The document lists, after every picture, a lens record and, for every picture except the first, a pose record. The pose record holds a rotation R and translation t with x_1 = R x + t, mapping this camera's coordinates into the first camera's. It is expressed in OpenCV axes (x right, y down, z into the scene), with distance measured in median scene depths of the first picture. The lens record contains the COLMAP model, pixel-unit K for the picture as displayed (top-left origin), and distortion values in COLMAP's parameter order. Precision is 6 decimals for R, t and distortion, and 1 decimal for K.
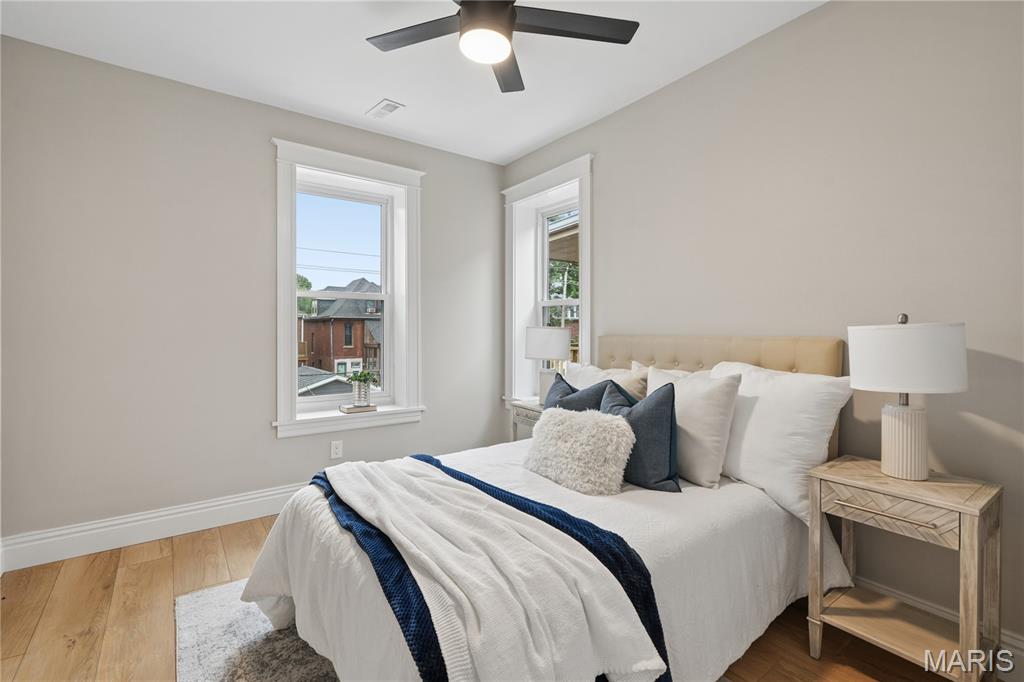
lens RADIAL K [[462.8, 0, 508.8], [0, 462.8, 335.6], [0, 0, 1]] dist [-0.000619, 0.001693]
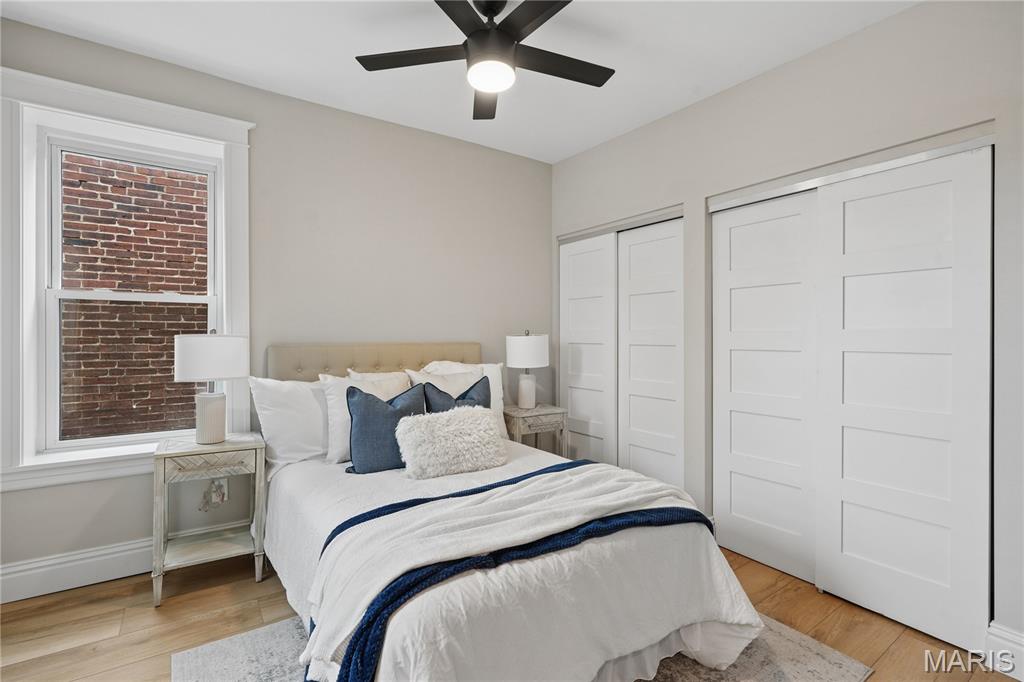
lens RADIAL K [[462.8, 0, 508.2], [0, 462.8, 337.0], [0, 0, 1]] dist [-0.000619, 0.001693]
pose [[0.029895, -0.009760, 0.999505, -1.211680], [0.007284, 0.999928, 0.009546, -0.036044], [-0.999527, 0.006995, 0.029964, 0.999076]]
